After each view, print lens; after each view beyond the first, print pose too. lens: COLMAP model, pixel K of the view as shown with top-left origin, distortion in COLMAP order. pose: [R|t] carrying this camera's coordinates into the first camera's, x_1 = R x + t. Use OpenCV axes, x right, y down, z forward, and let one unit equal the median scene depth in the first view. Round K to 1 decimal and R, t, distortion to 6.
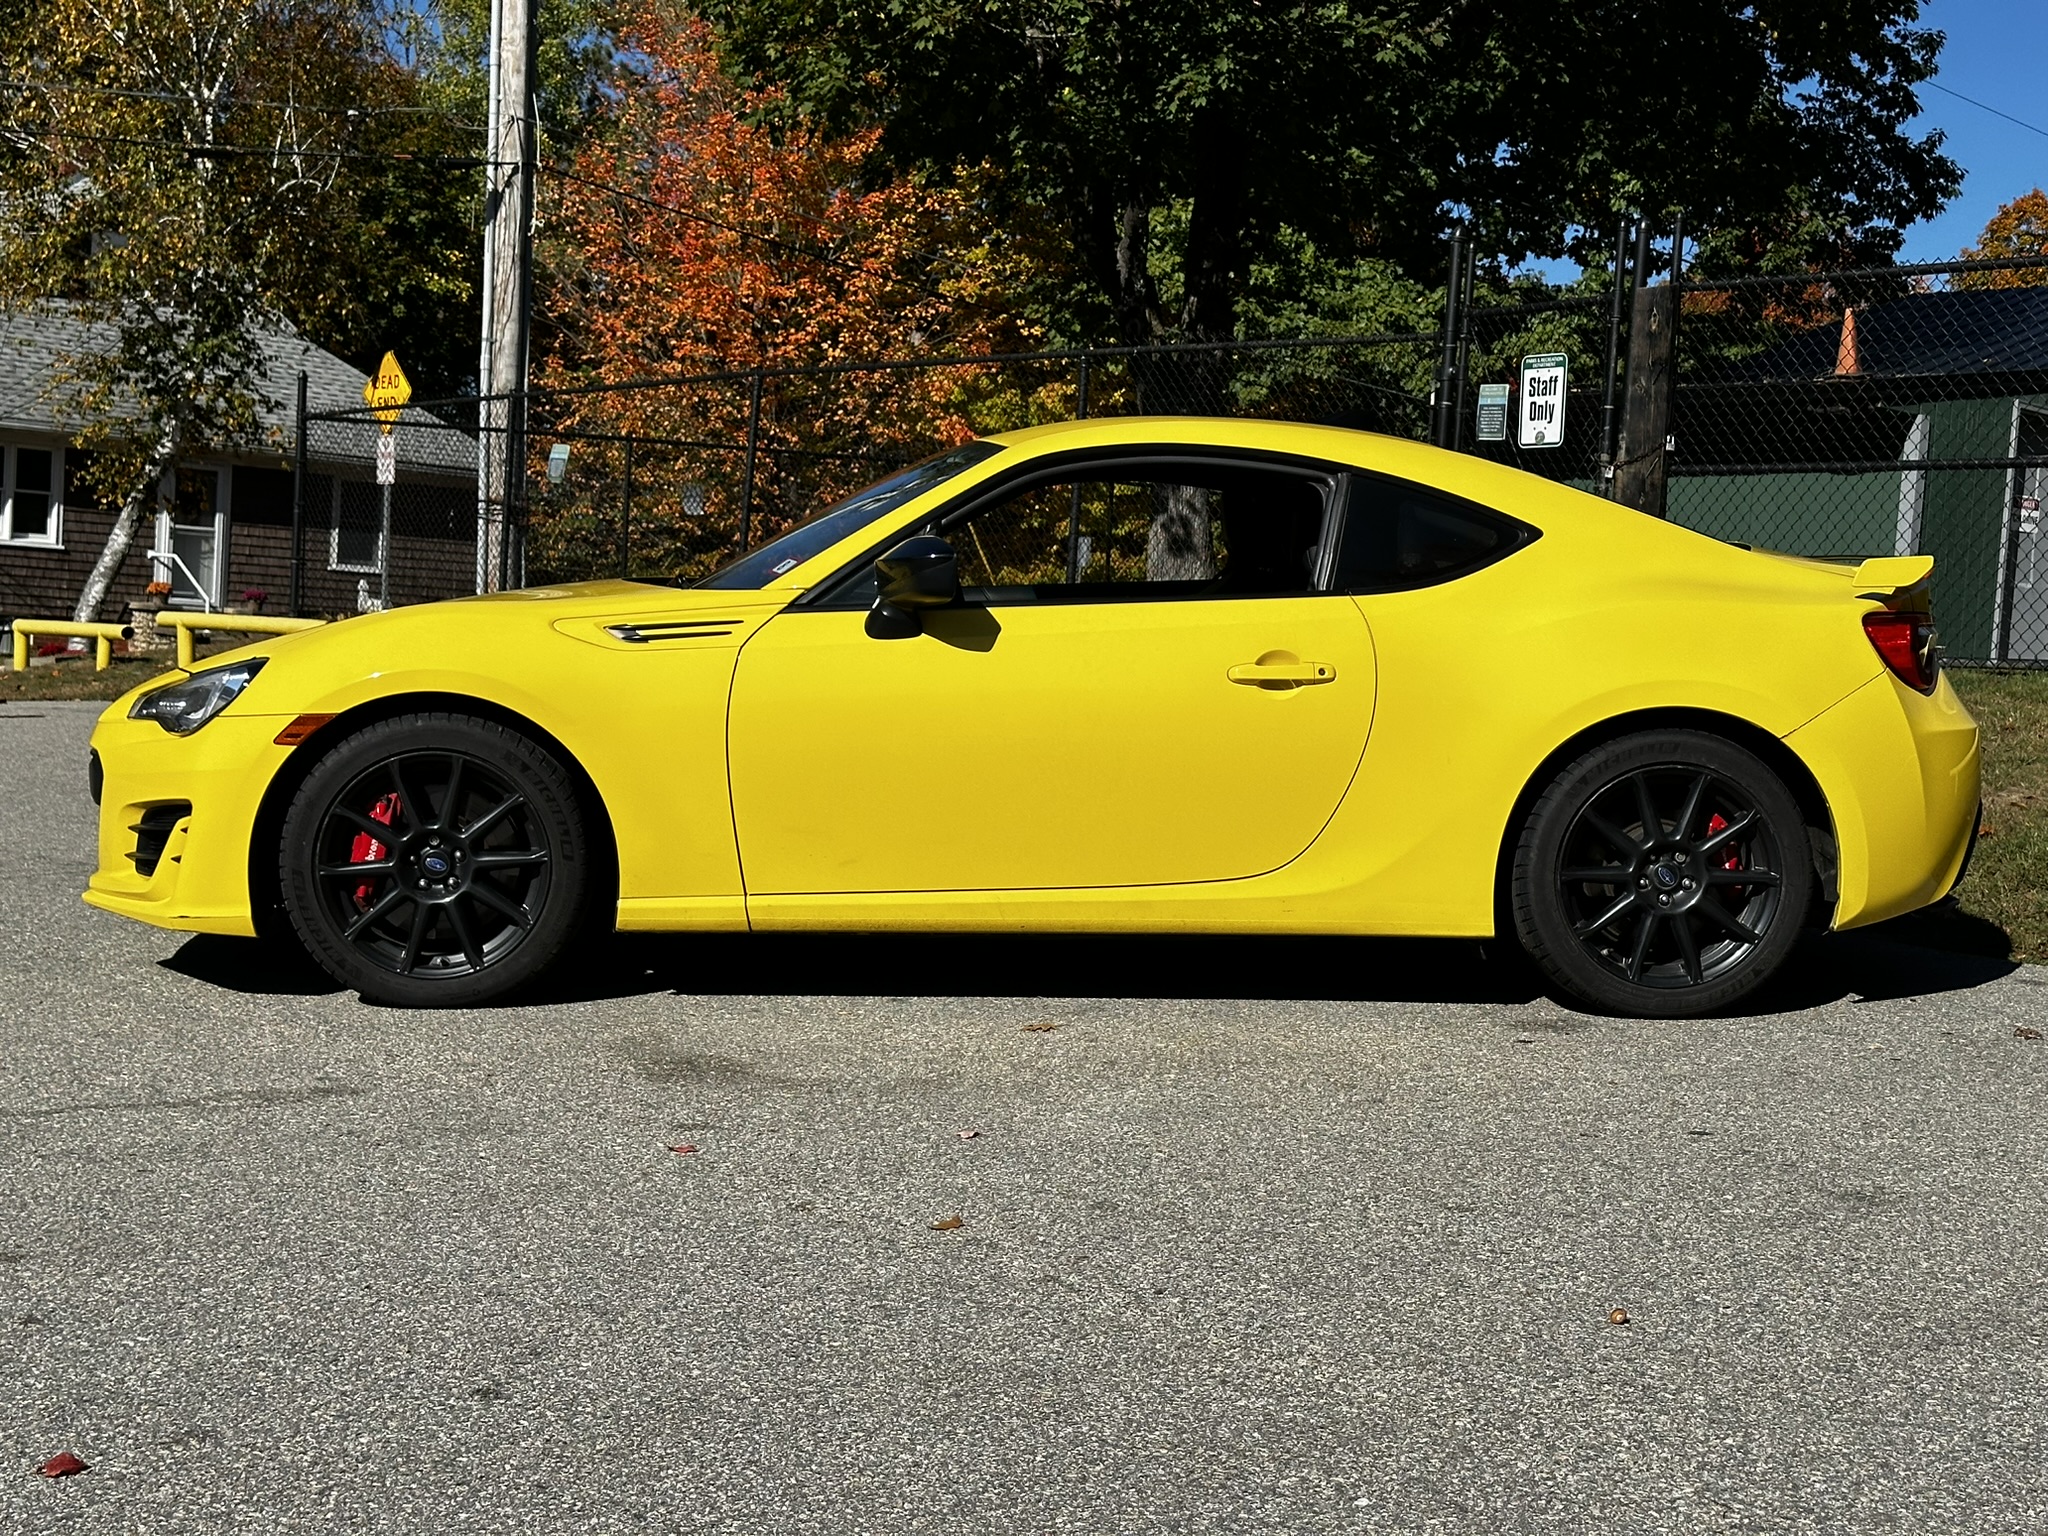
lens RADIAL K [[2792.0, 0, 1024.0], [0, 2792.0, 768.0], [0, 0, 1]] dist [0.116869, 0.018540]
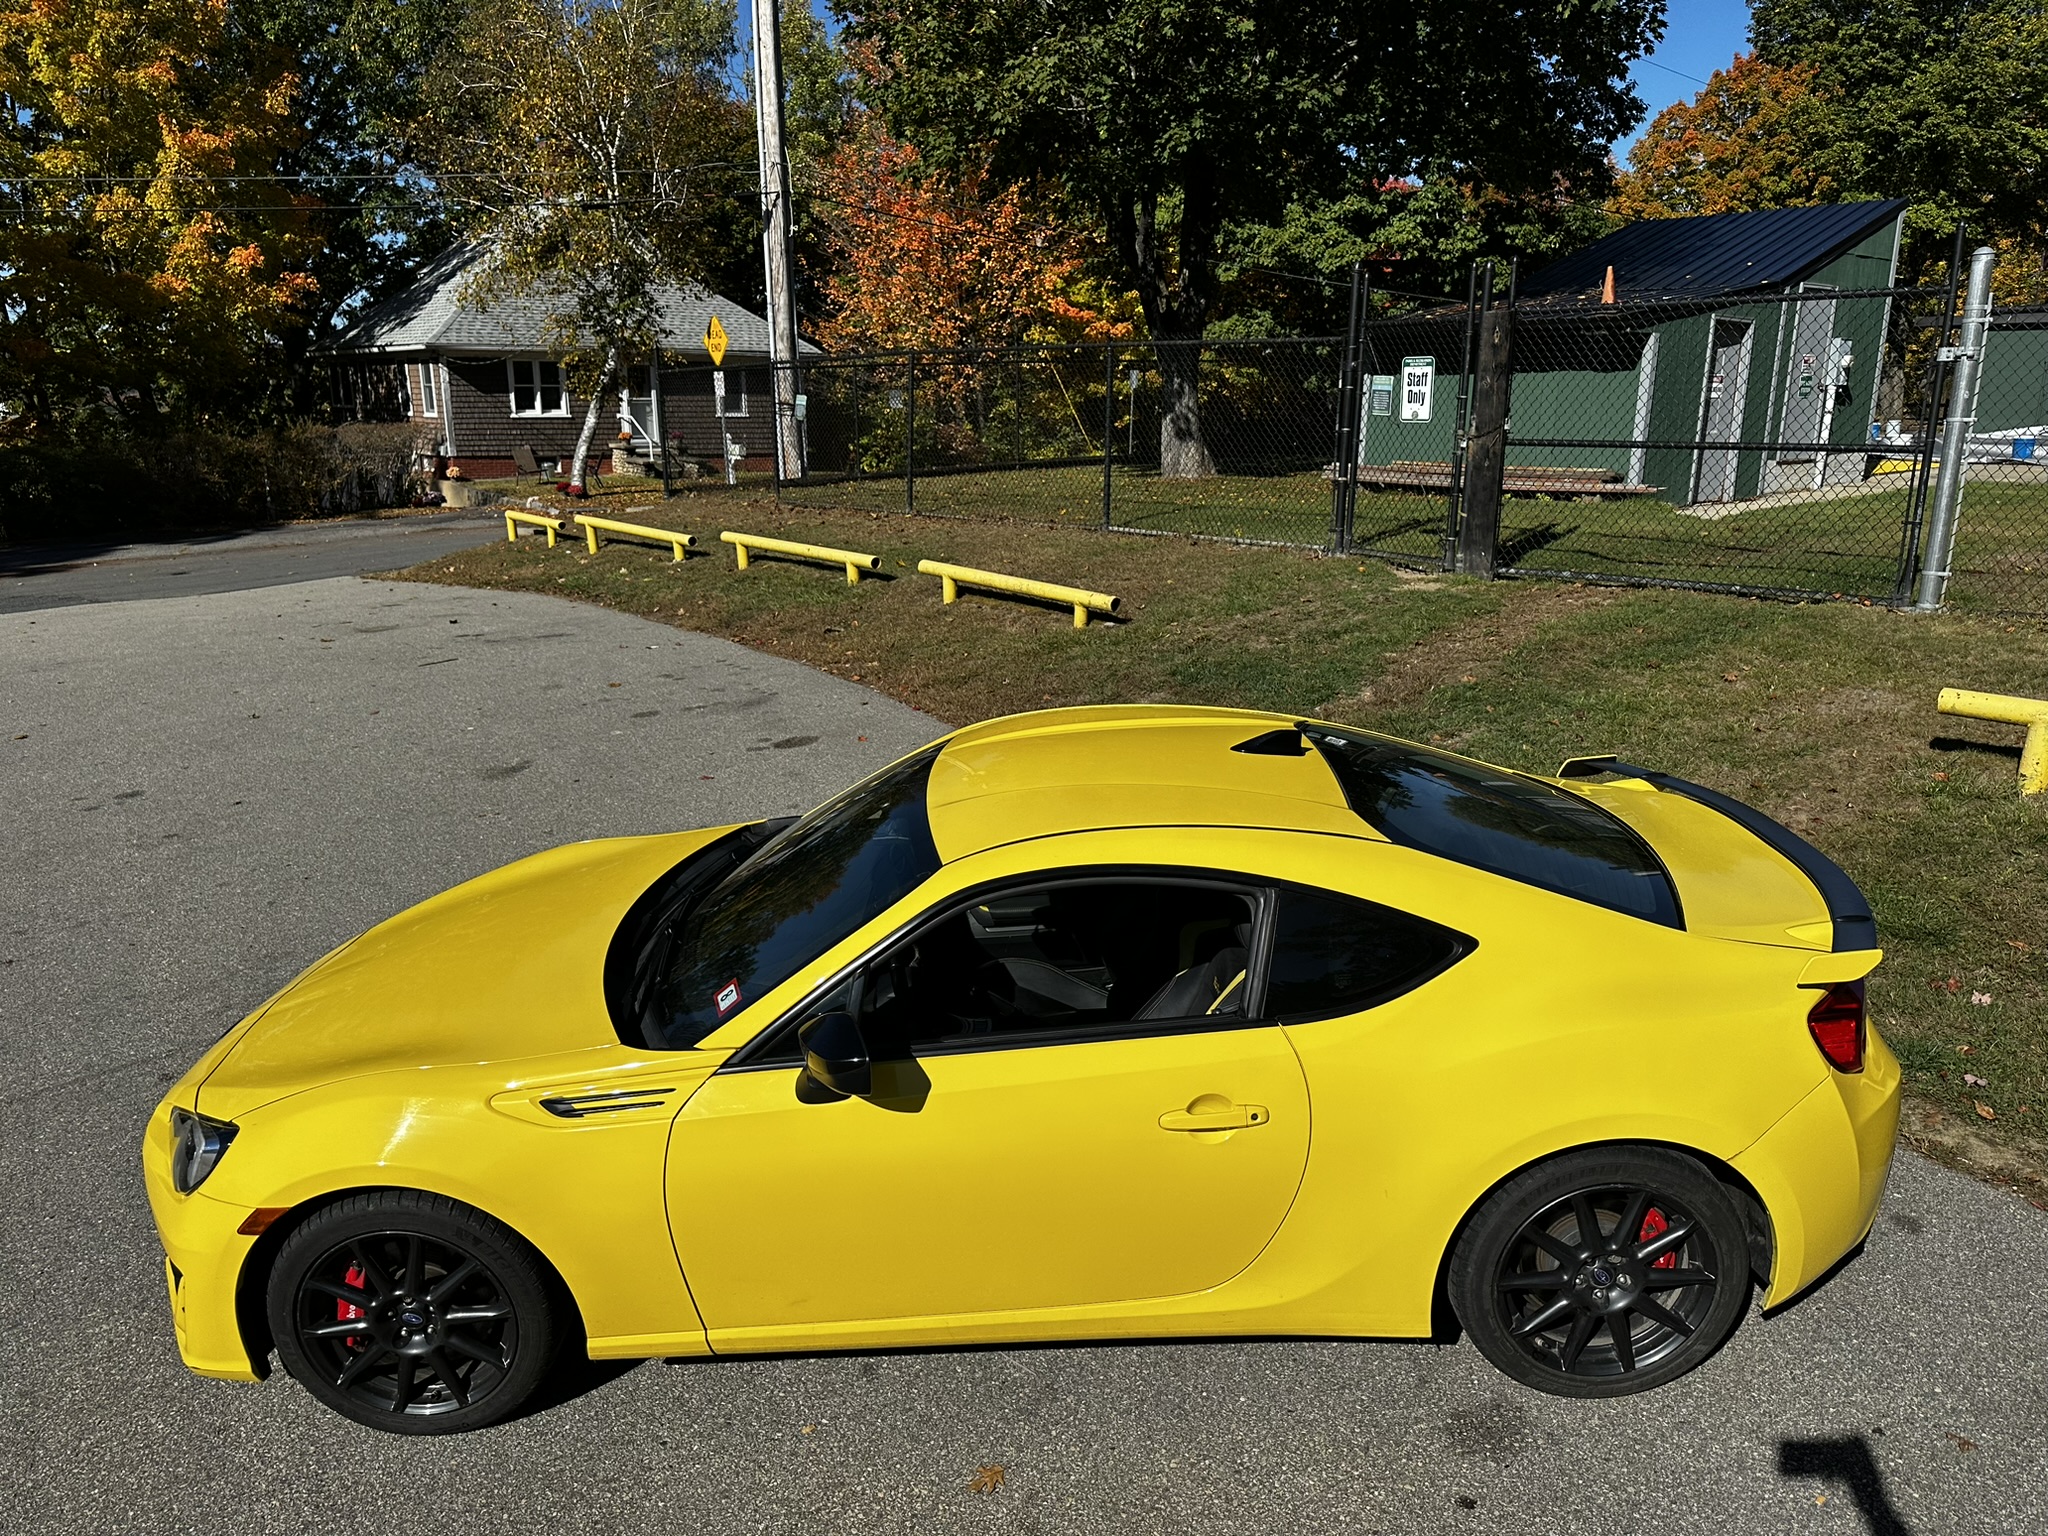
lens RADIAL K [[1421.9, 0, 1024.0], [0, 1421.9, 768.0], [0, 0, 1]] dist [0.066343, -0.105981]
pose [[0.996359, -0.041805, -0.074304, 0.014620], [0.056812, 0.975391, 0.213035, -0.057697], [0.063569, -0.216481, 0.974215, 0.114215]]
